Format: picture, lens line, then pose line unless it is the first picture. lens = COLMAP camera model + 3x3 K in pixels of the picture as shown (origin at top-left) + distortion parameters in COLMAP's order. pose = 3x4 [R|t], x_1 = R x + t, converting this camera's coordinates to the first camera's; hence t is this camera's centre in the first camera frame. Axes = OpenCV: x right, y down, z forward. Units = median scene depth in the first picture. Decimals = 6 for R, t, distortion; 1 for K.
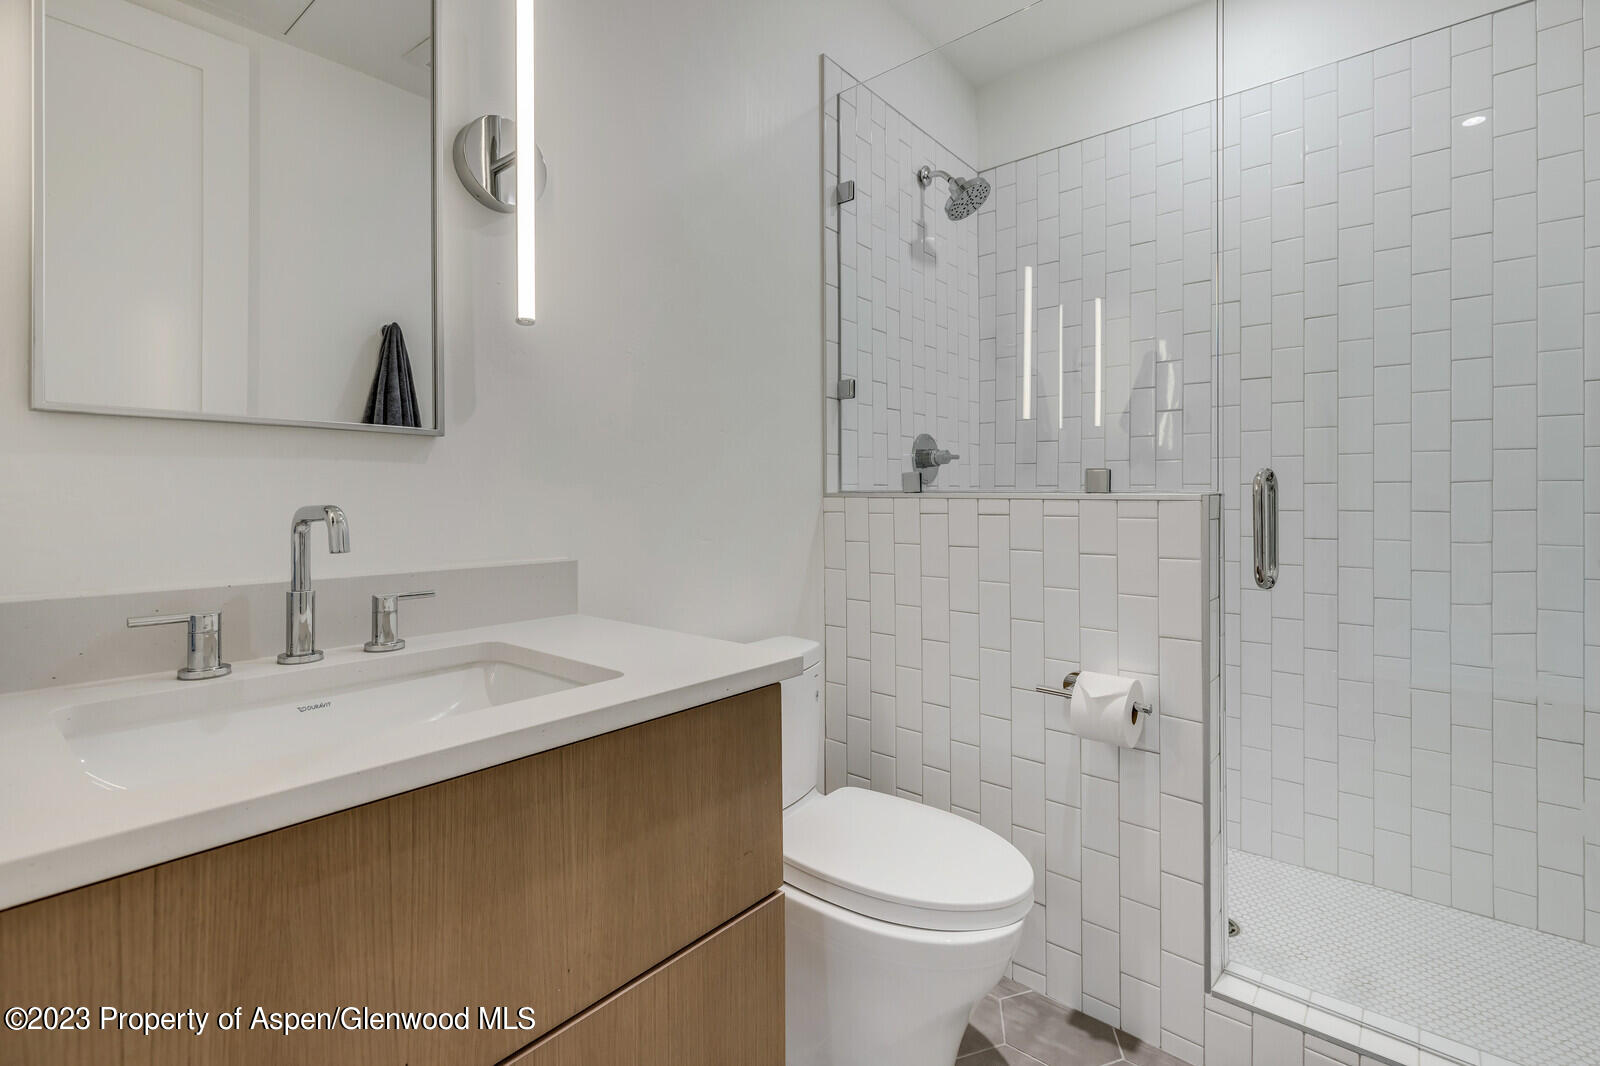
lens RADIAL K [[729.7, 0, 795.5], [0, 729.7, 489.8], [0, 0, 1]] dist [0.001202, -0.000635]
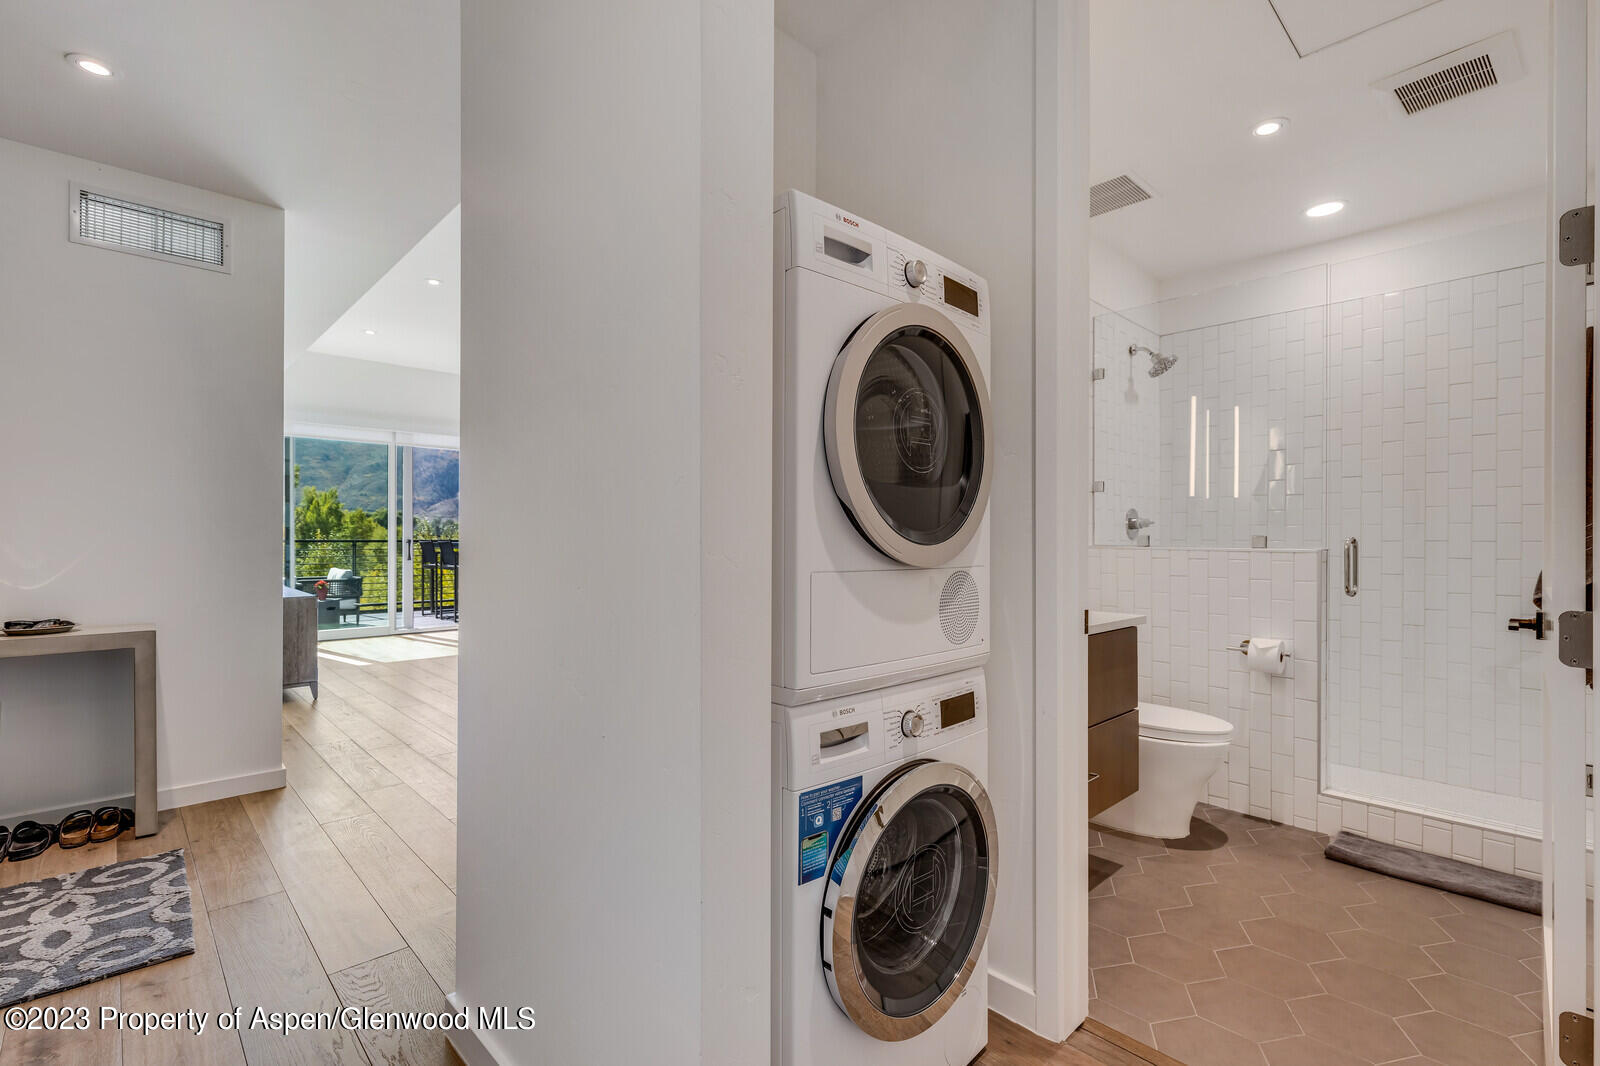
lens RADIAL K [[729.7, 0, 794.4], [0, 729.7, 536.0], [0, 0, 1]] dist [0.001202, -0.000635]
pose [[0.994499, 0.003871, -0.104674, -0.650748], [-0.003377, 0.999982, 0.004894, -0.035586], [0.104691, -0.004513, 0.994495, -1.124426]]
